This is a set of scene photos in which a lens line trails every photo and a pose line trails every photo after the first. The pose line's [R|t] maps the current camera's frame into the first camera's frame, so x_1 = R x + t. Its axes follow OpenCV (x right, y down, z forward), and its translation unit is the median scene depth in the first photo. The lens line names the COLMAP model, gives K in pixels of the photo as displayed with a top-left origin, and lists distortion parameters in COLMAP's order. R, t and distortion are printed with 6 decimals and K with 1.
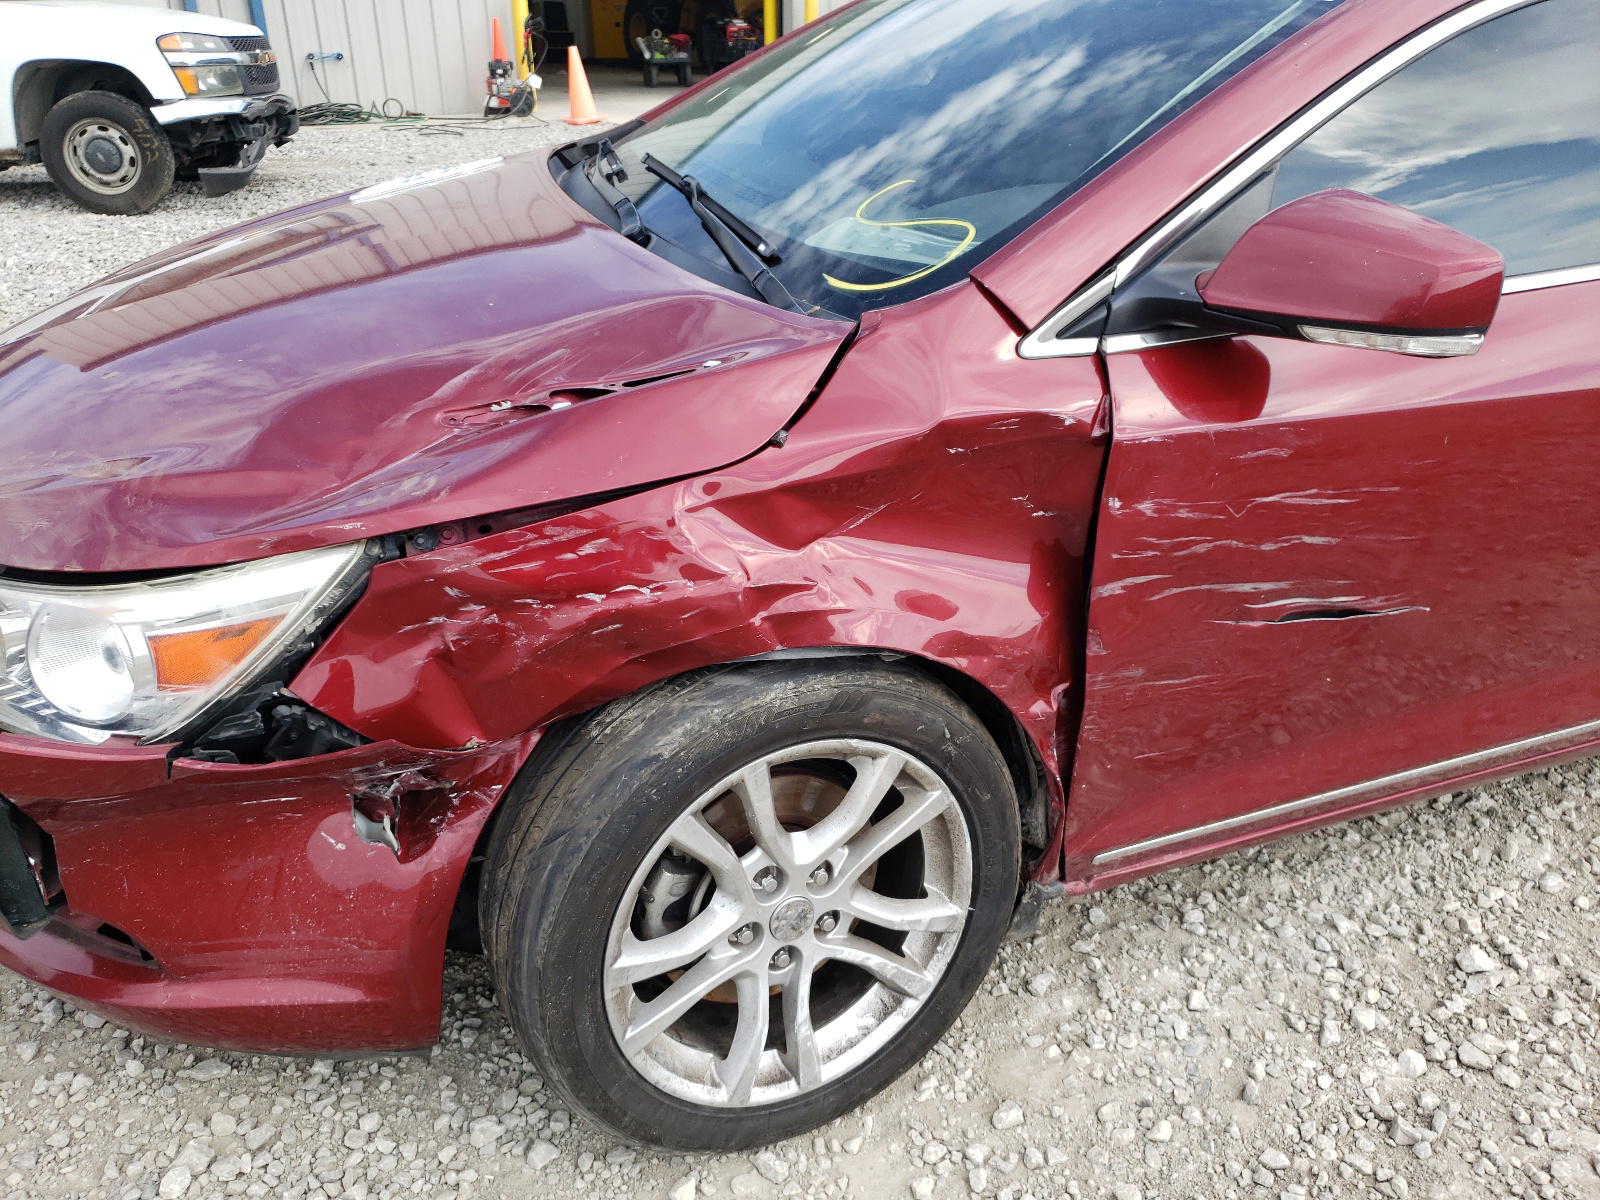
lens RADIAL K [[1225.8, 0, 801.7], [0, 1225.8, 613.9], [0, 0, 1]] dist [0.016530, 0.005924]
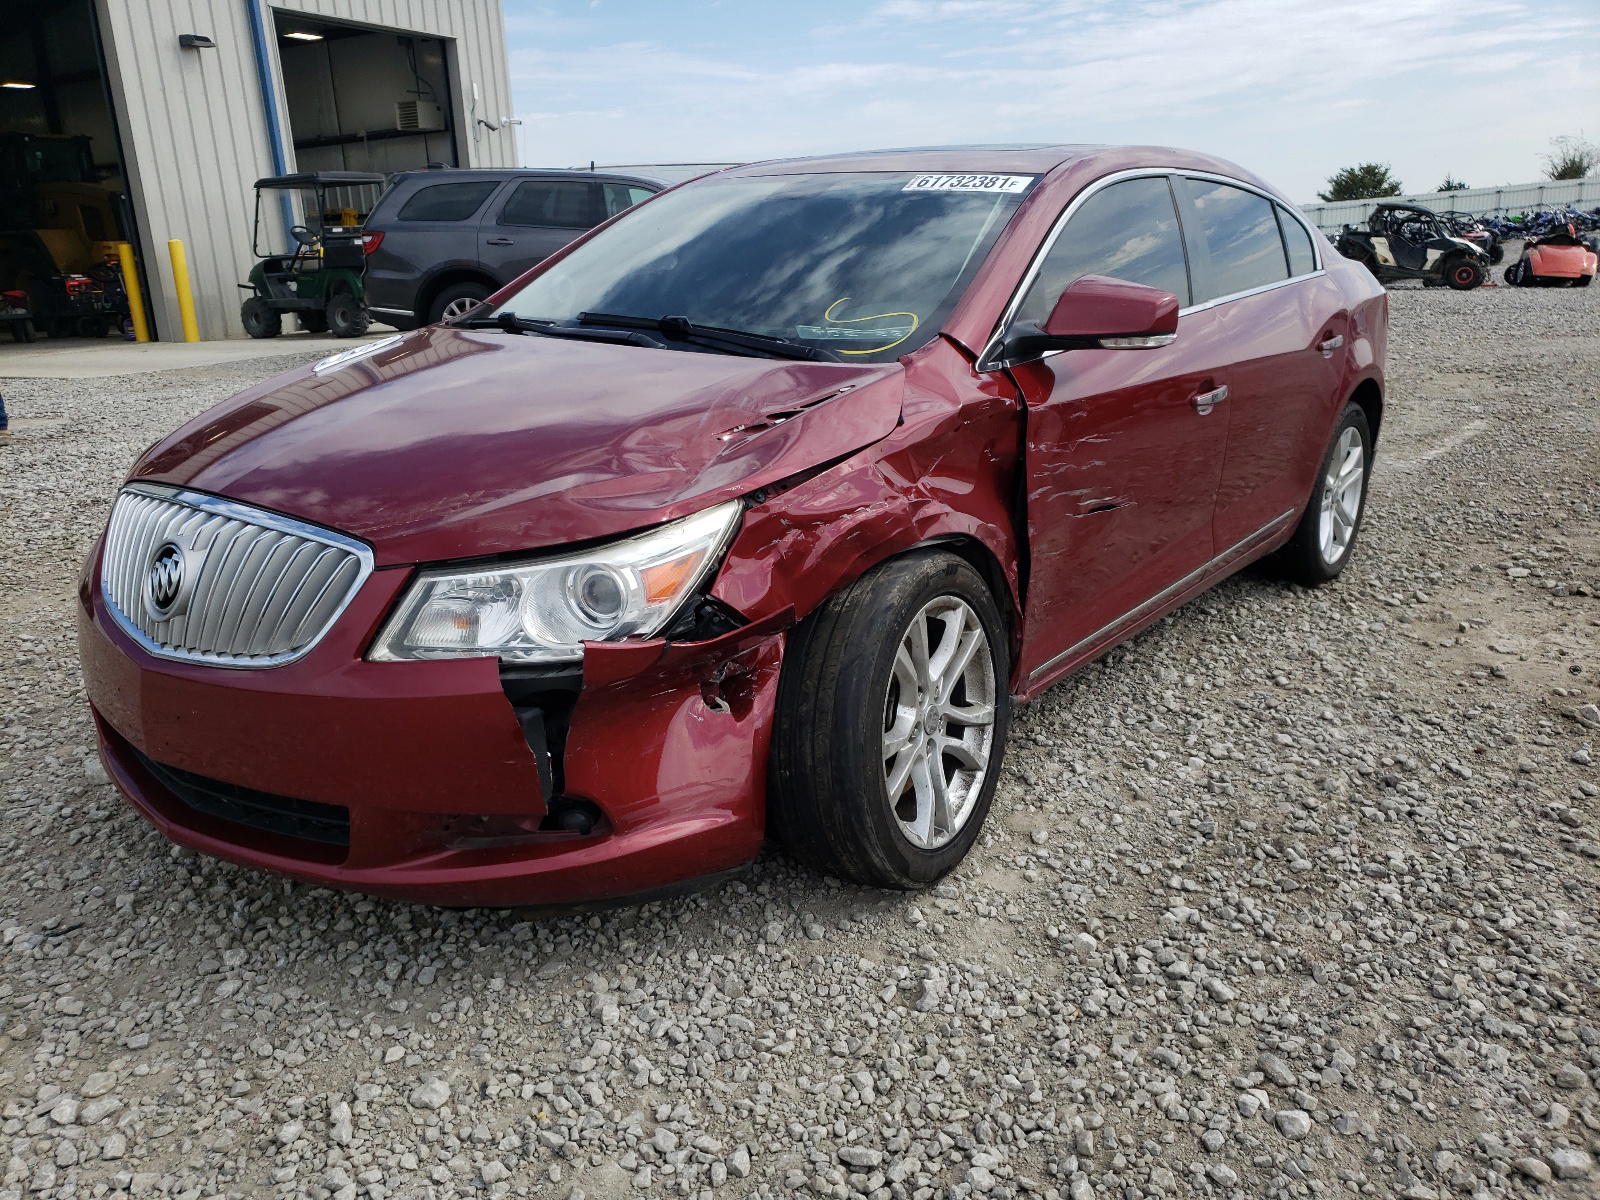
lens RADIAL K [[1225.8, 0, 797.4], [0, 1225.8, 591.4], [0, 0, 1]] dist [0.016530, 0.005924]
pose [[0.863595, -0.175758, 0.472561, -0.953137], [0.260740, 0.957893, -0.120231, 0.247870], [-0.431531, 0.227046, 0.873058, -0.405426]]
